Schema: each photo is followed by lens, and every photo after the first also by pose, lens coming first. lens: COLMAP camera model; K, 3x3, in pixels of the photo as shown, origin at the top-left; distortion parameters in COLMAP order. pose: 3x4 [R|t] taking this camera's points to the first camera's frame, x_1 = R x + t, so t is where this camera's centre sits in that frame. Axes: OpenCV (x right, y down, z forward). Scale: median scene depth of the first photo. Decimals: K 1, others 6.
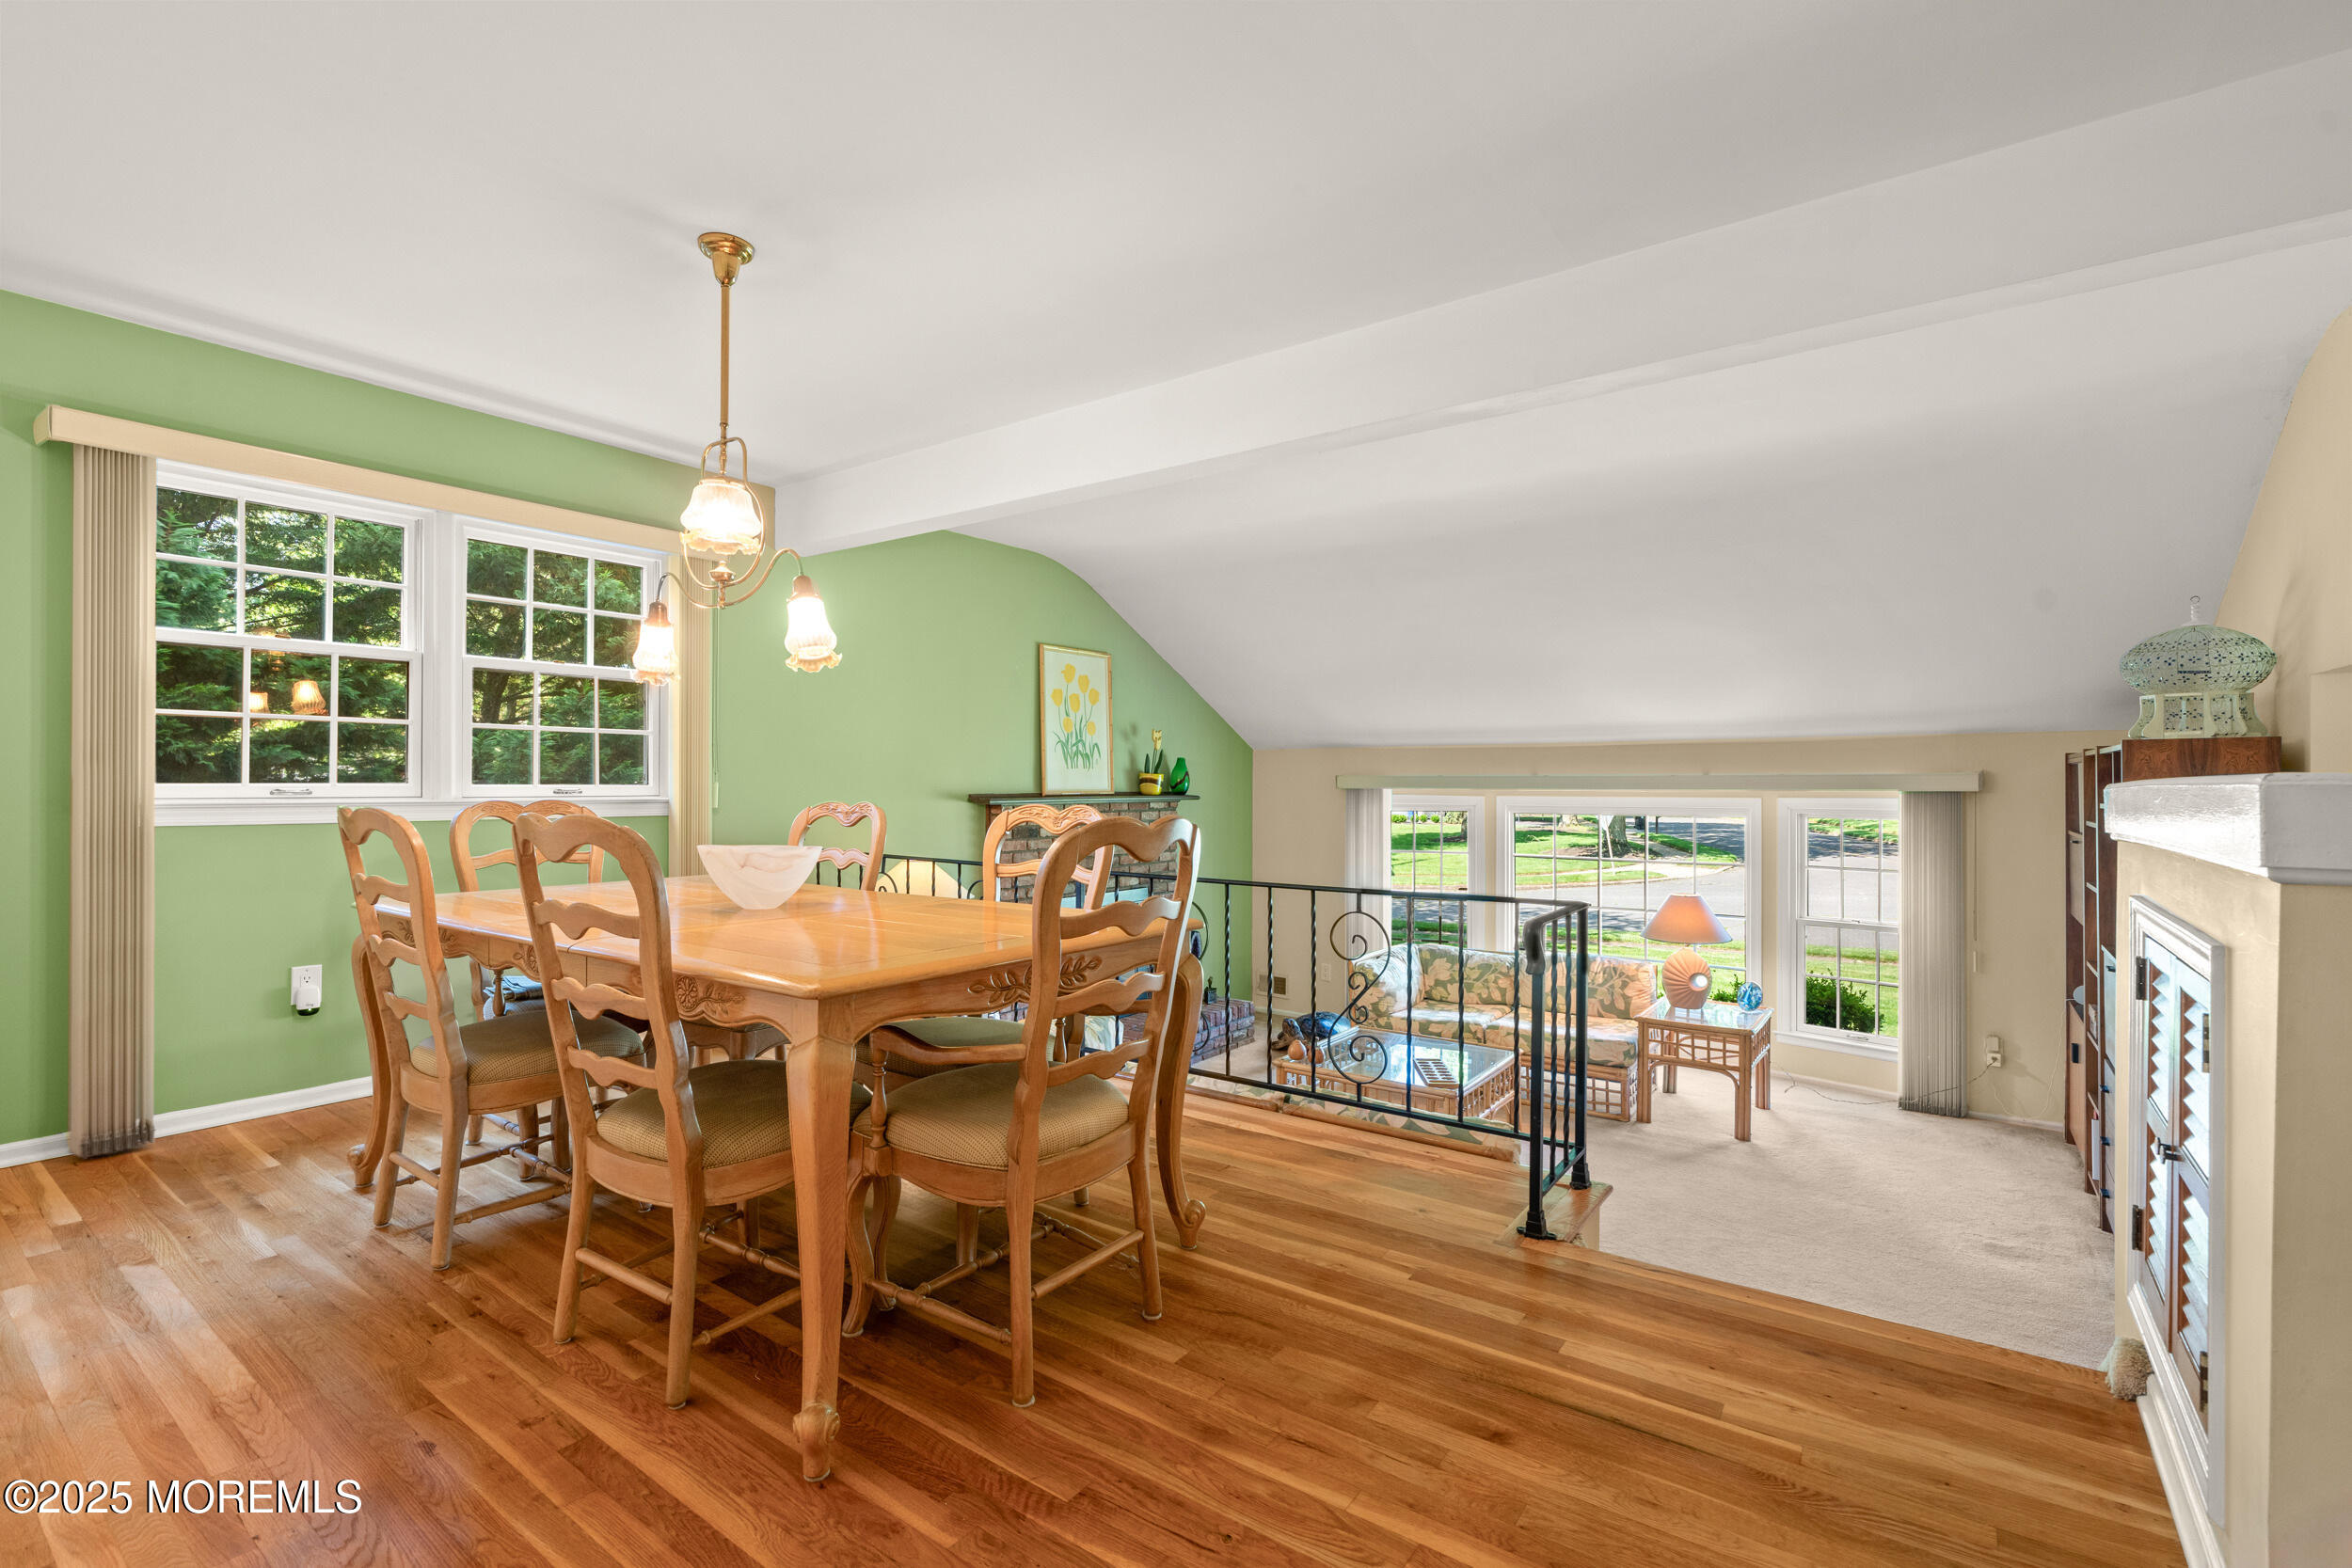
lens RADIAL K [[1066.7, 0, 1165.6], [0, 1066.7, 790.7], [0, 0, 1]] dist [-0.007037, 0.002649]
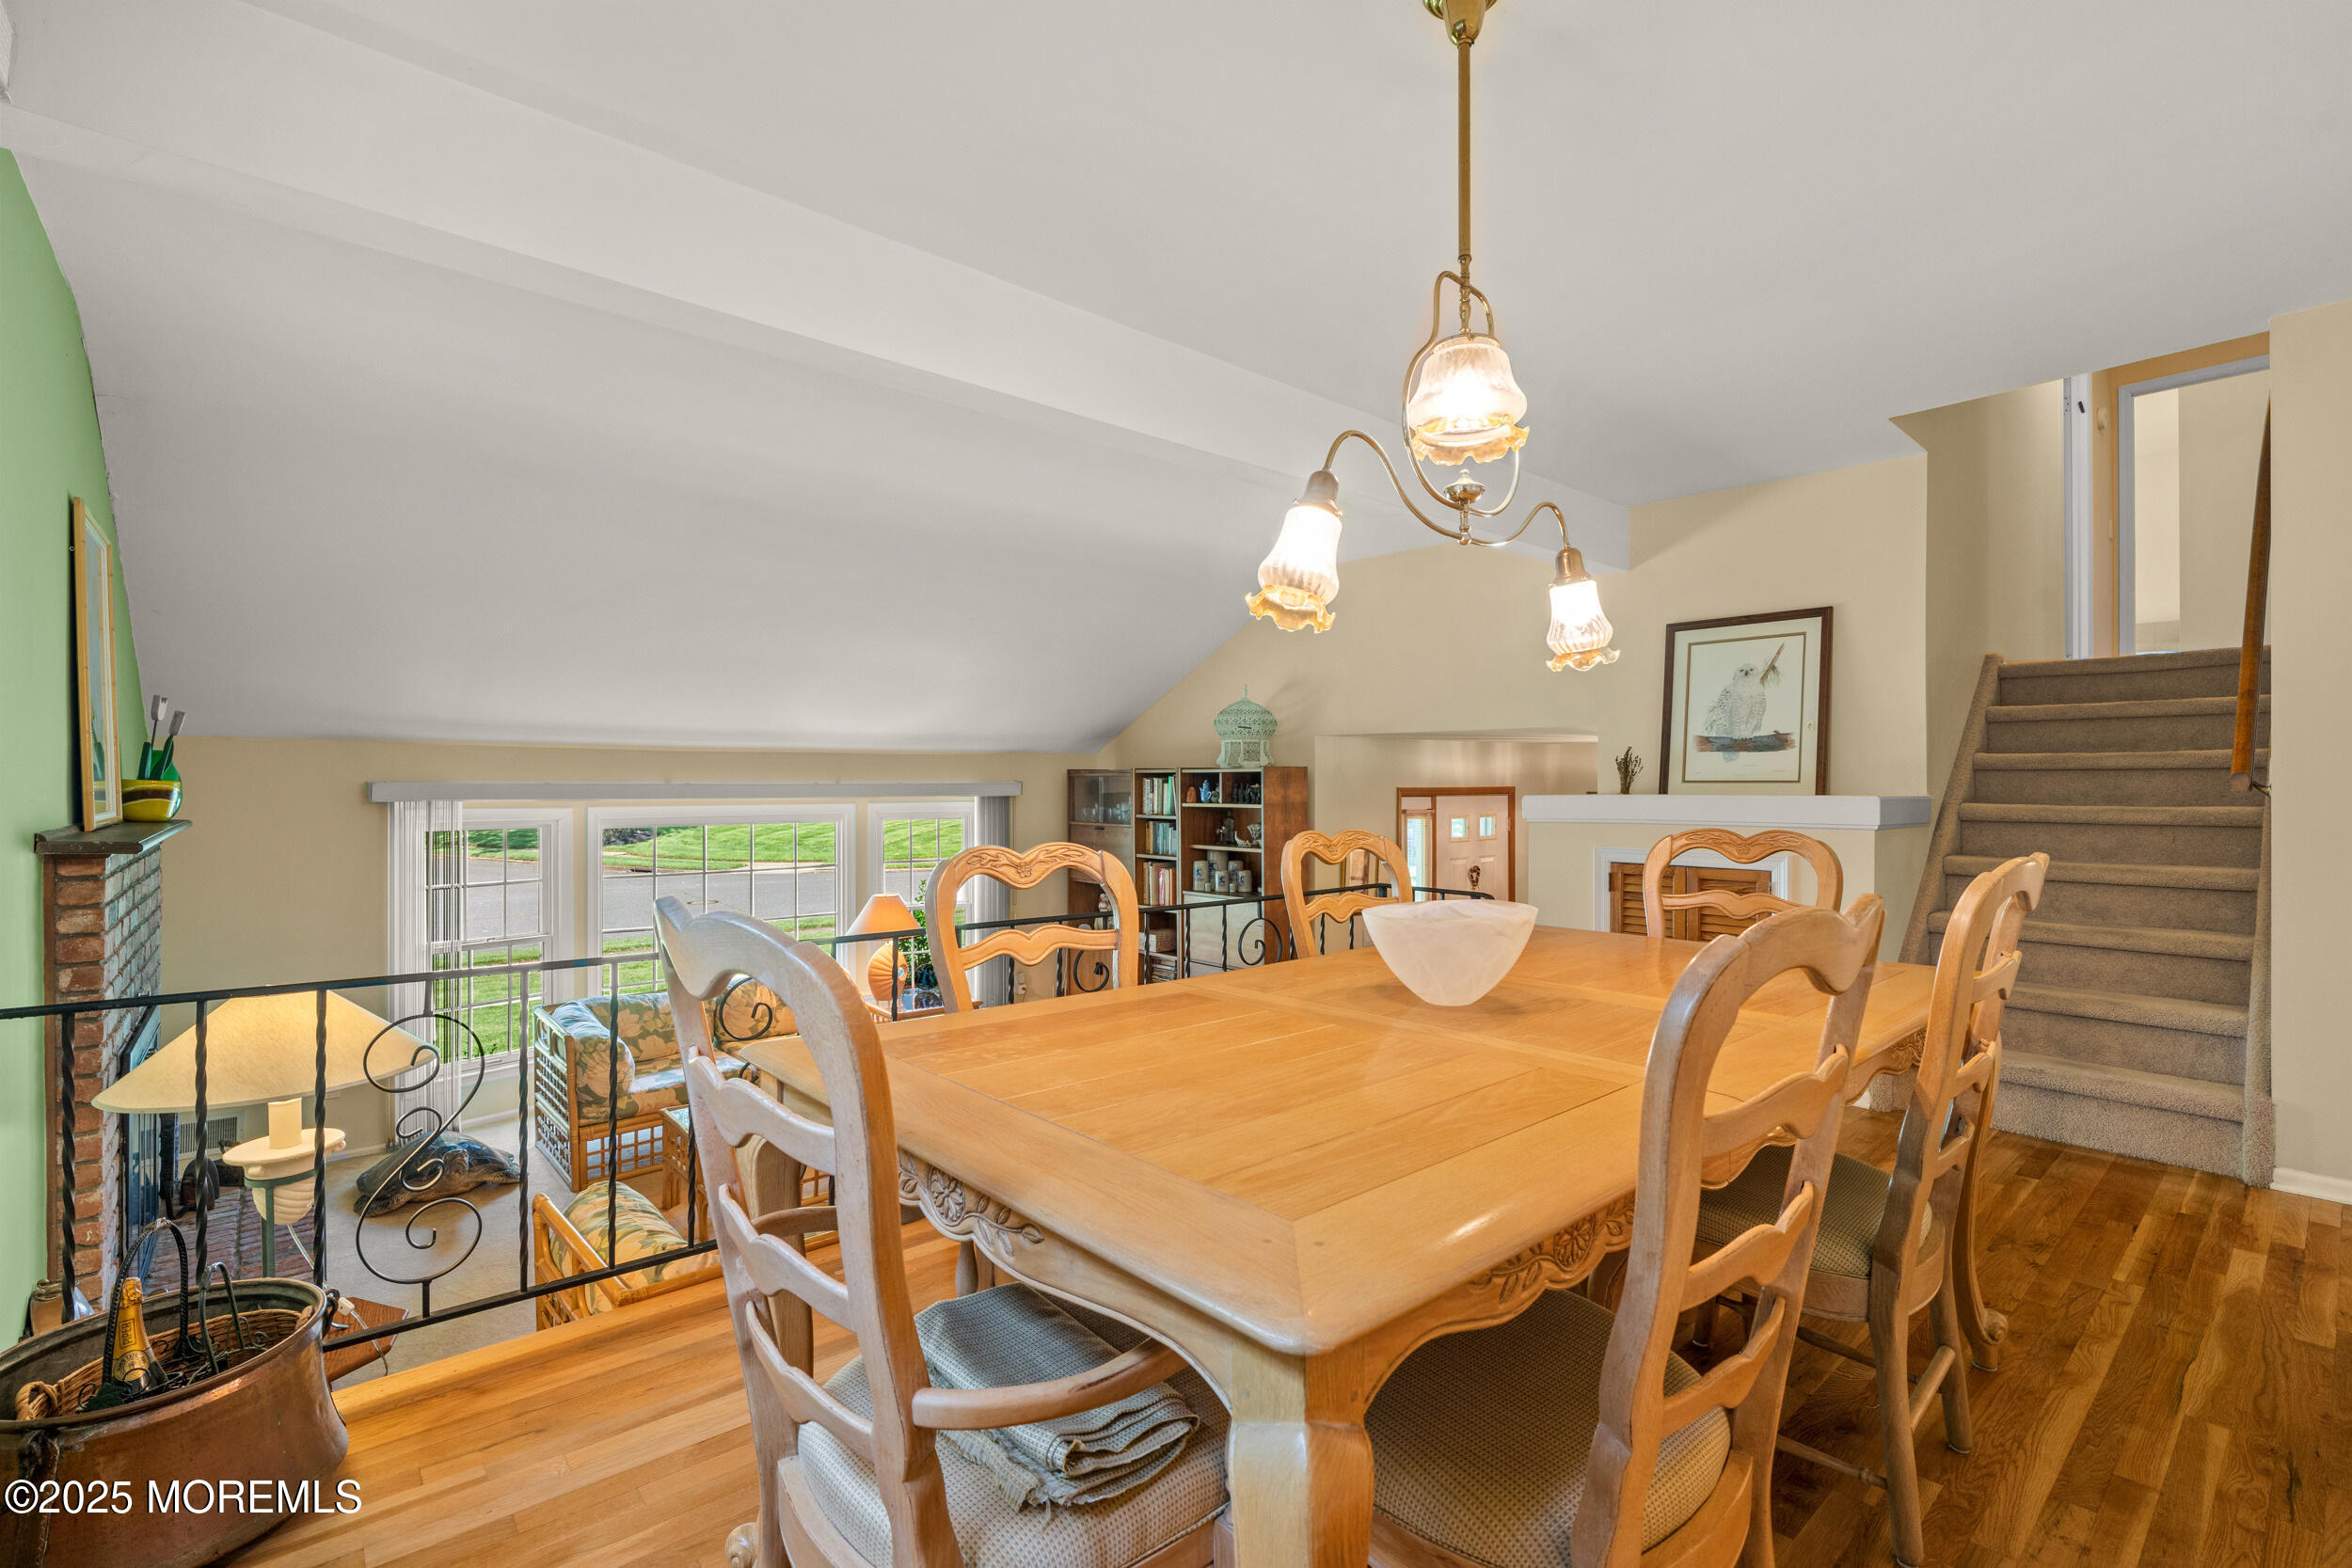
lens RADIAL K [[1066.7, 0, 1160.8], [0, 1066.7, 785.6], [0, 0, 1]] dist [-0.007037, 0.002649]
pose [[0.231914, -0.001283, 0.972736, -0.581056], [0.010896, 0.999940, -0.001279, -0.009398], [-0.972675, 0.010896, 0.231914, 0.545588]]
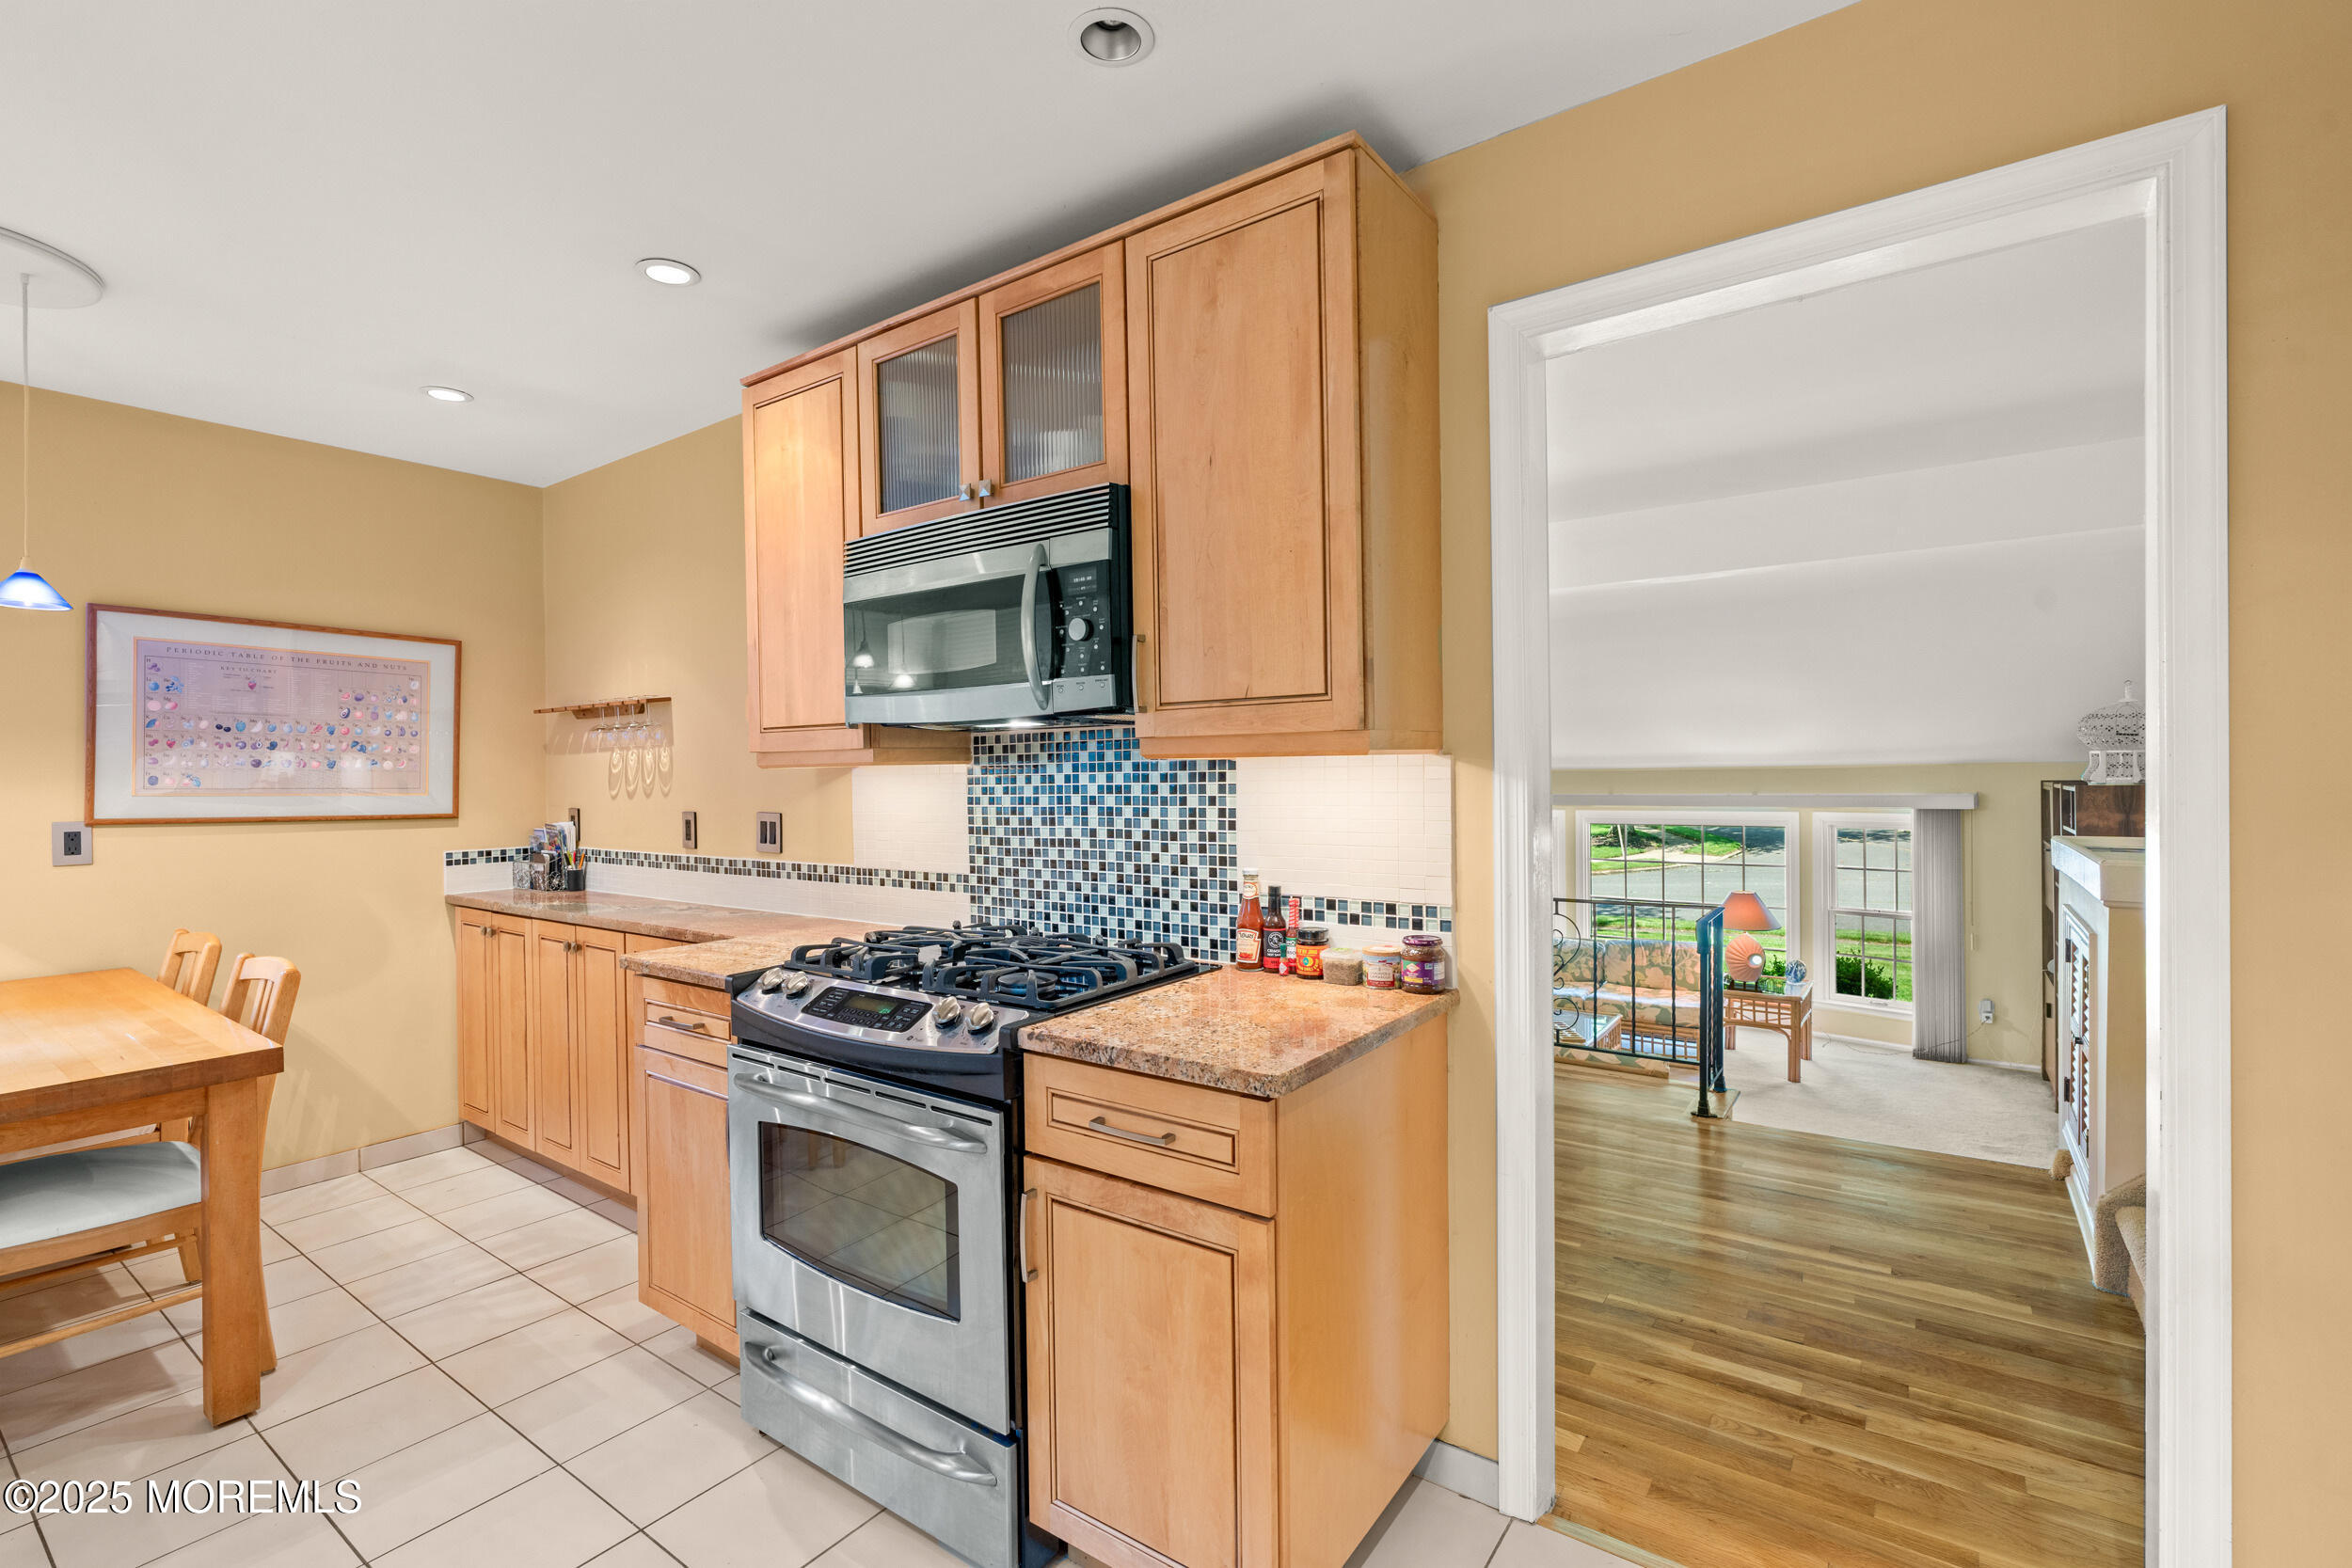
lens RADIAL K [[1066.7, 0, 1167.0], [0, 1066.7, 786.4], [0, 0, 1]] dist [-0.007037, 0.002649]
pose [[0.999939, -0.009661, 0.005423, -0.239857], [0.009626, 0.999933, 0.006502, -0.049862], [-0.005486, -0.006450, 0.999964, -0.308116]]
